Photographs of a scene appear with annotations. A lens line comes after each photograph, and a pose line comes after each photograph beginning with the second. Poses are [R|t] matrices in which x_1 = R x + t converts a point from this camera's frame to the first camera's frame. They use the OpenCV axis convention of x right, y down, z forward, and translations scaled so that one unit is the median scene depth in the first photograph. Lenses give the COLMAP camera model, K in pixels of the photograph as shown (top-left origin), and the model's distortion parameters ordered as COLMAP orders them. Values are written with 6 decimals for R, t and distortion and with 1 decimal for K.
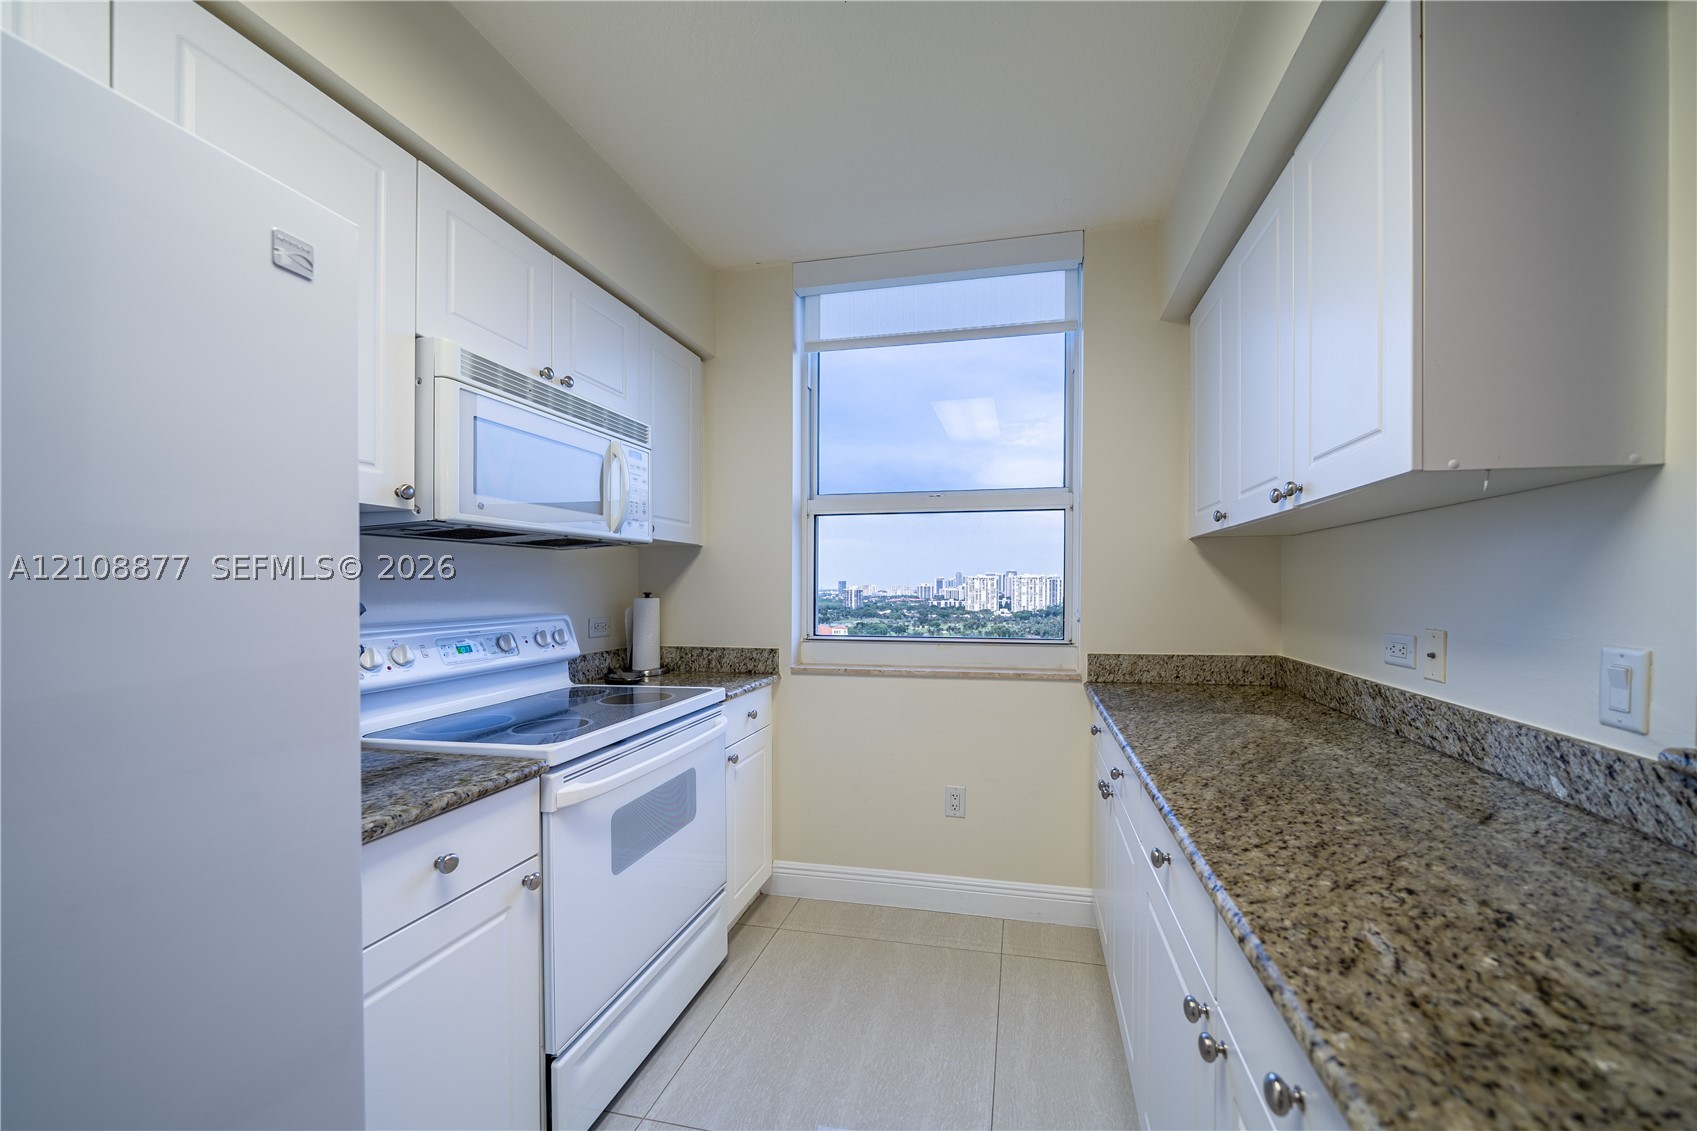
lens RADIAL K [[607.3, 0, 904.3], [0, 607.3, 594.0], [0, 0, 1]] dist [-0.016120, 0.001174]
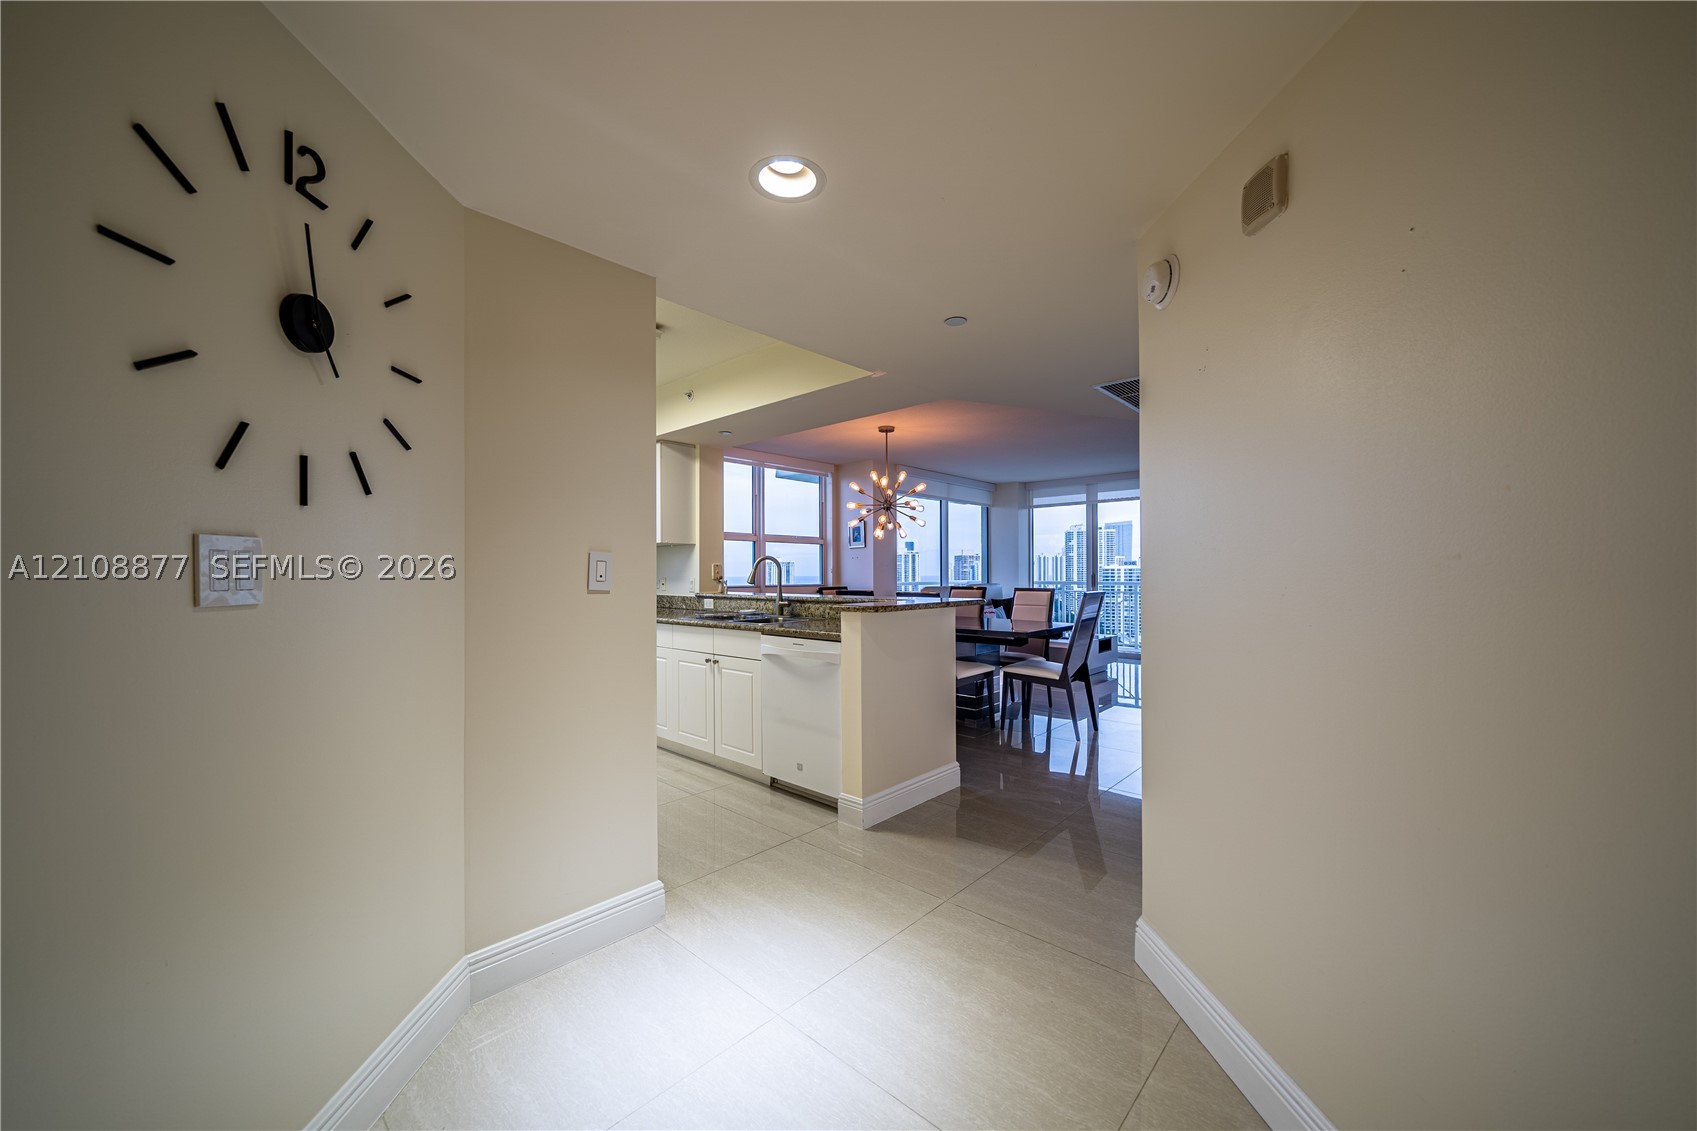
lens RADIAL K [[643.7, 0, 854.0], [0, 643.7, 576.7], [0, 0, 1]] dist [-0.006668, -0.000316]
pose [[0.526467, -0.002276, 0.850193, -1.479563], [0.013249, 0.999897, -0.005527, 0.070449], [-0.850093, 0.014174, 0.526442, -1.652049]]
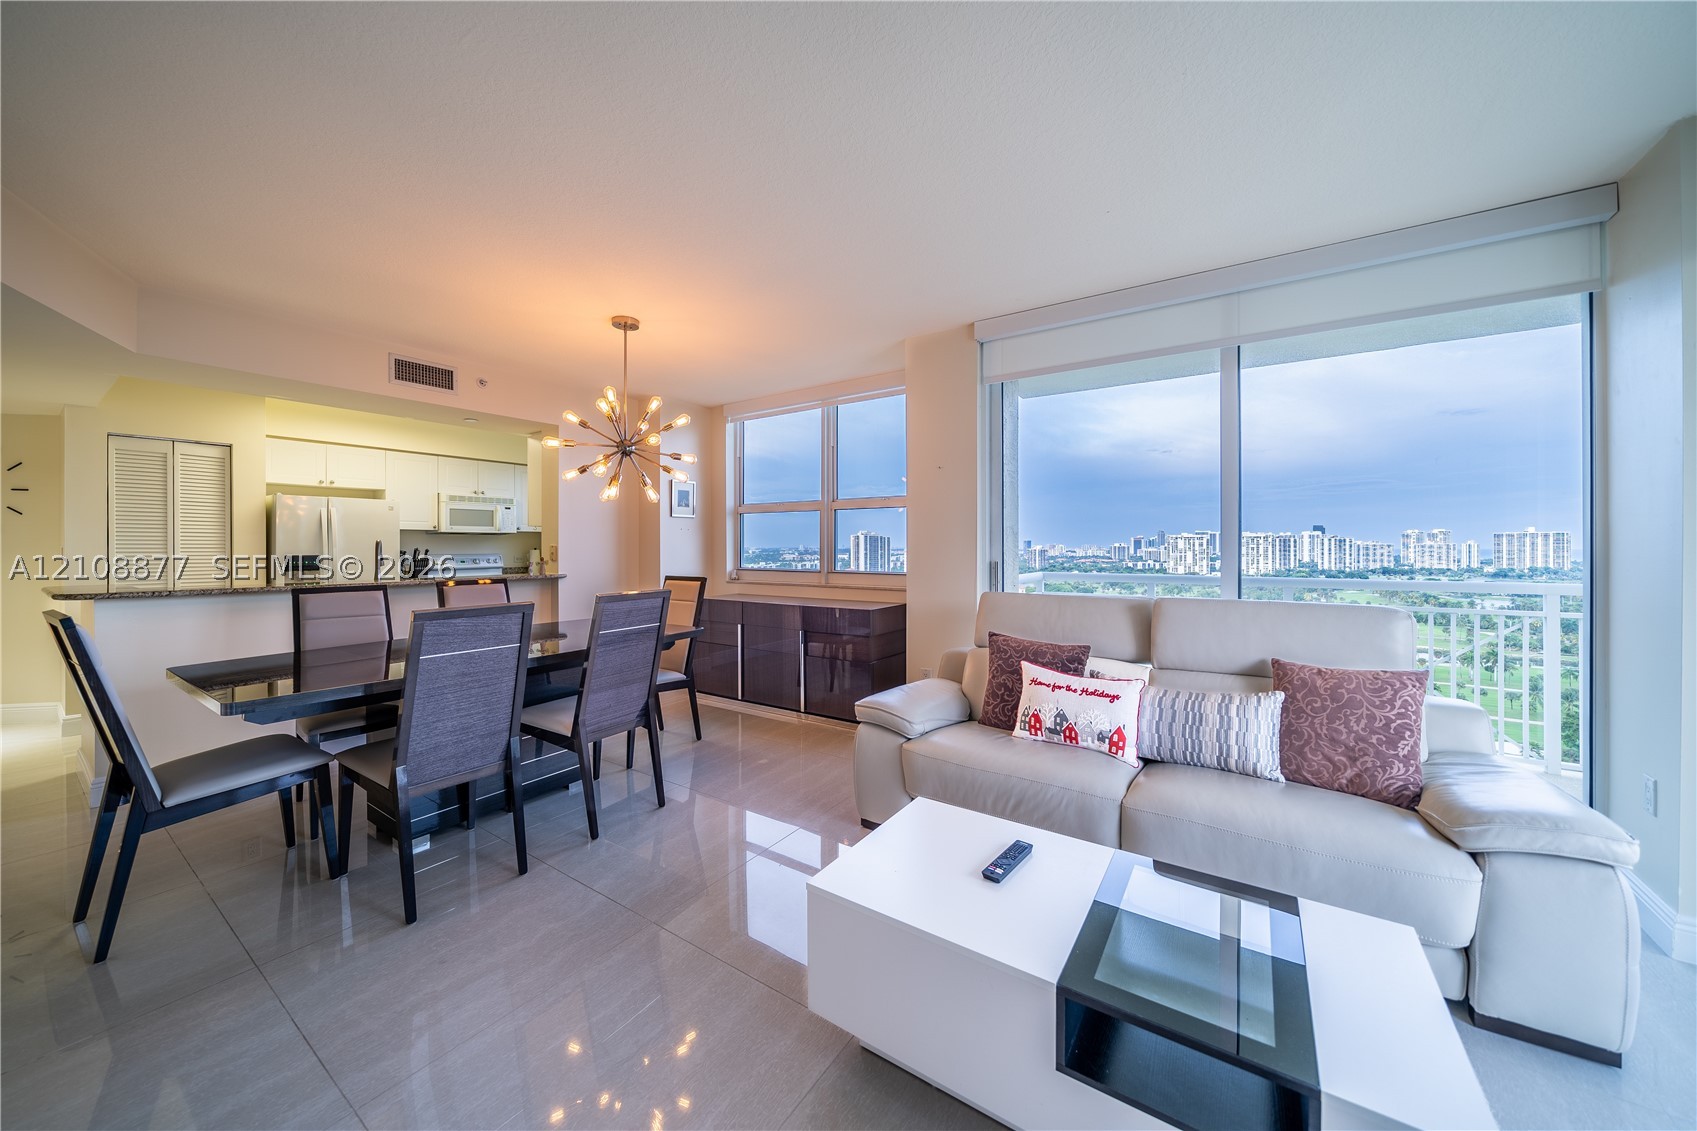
lens RADIAL K [[607.3, 0, 858.1], [0, 607.3, 543.6], [0, 0, 1]] dist [-0.016120, 0.001174]
pose [[0.917880, 0.001263, -0.396856, 3.072007], [-0.007782, 0.999860, -0.014816, 0.010525], [0.396781, 0.016687, 0.917761, -1.533135]]
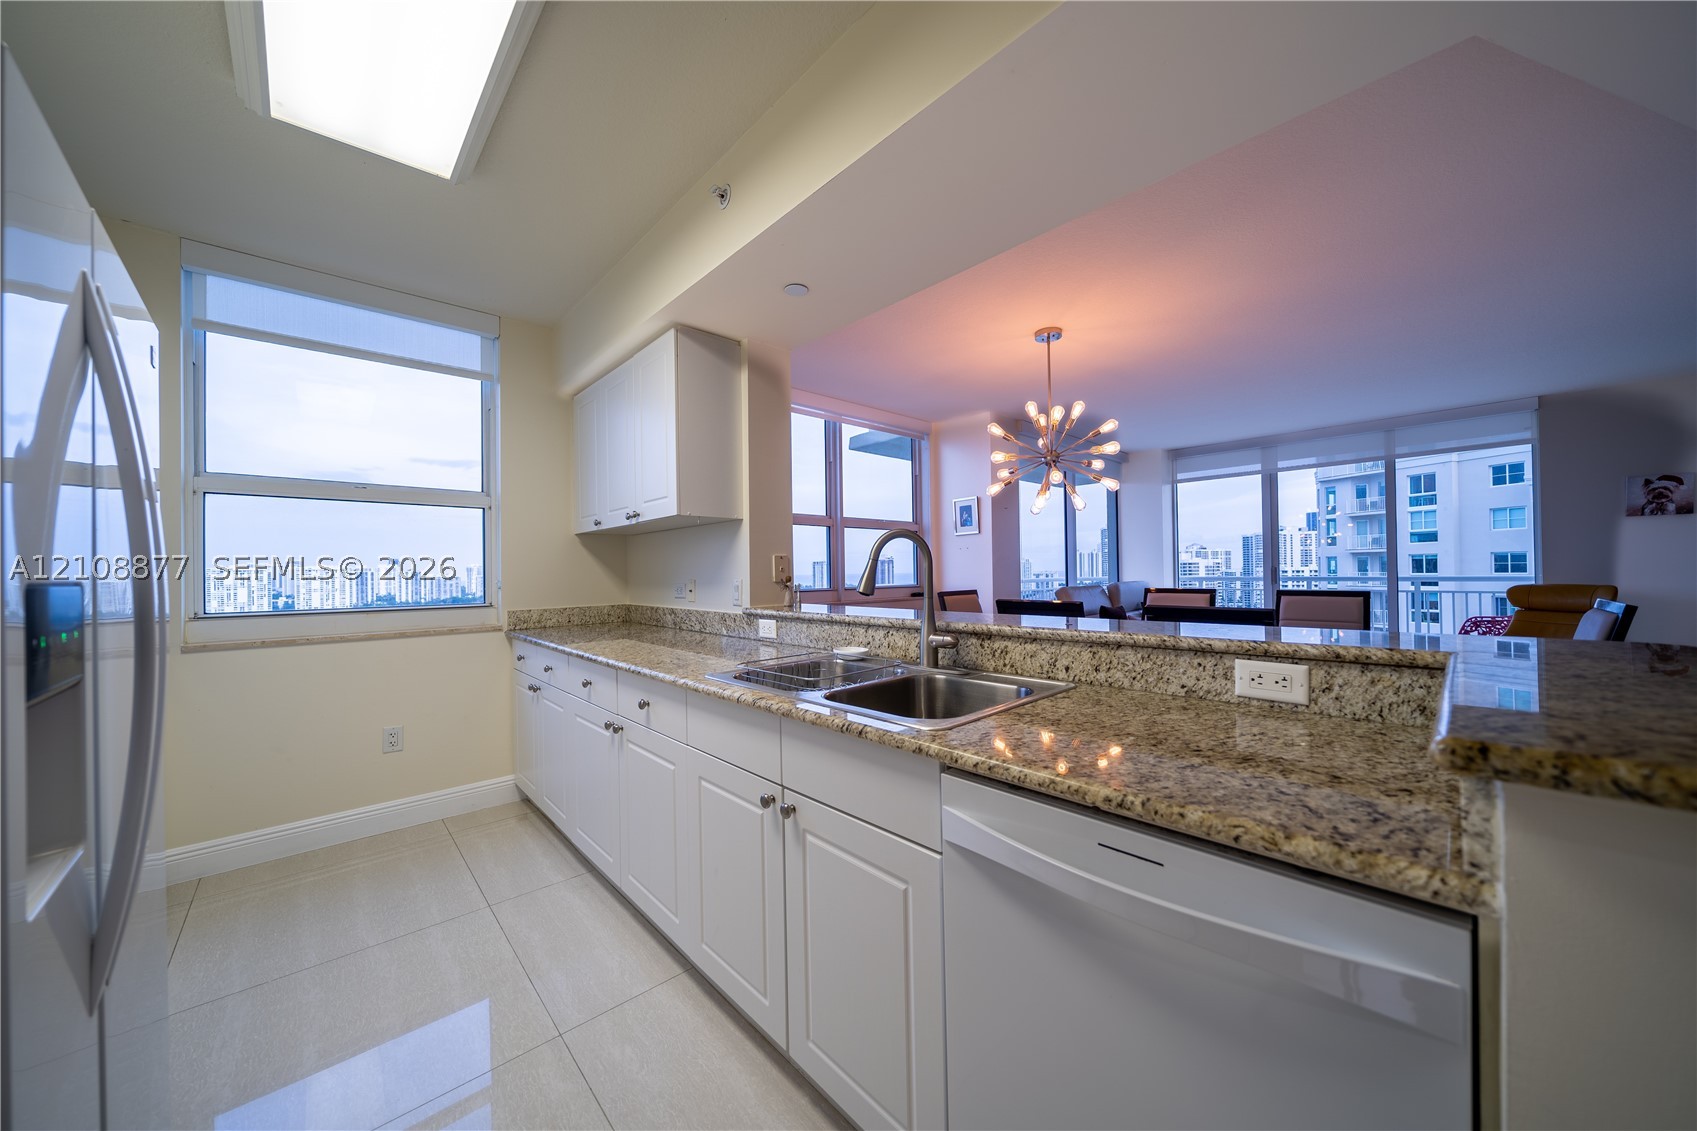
lens RADIAL K [[596.7, 0, 846.1], [0, 596.7, 574.8], [0, 0, 1]] dist [-0.010904, 0.000172]
pose [[0.598673, -0.009096, 0.800942, -0.438661], [0.023782, 0.999697, -0.006422, 0.051945], [-0.800640, 0.022893, 0.598708, -0.625901]]
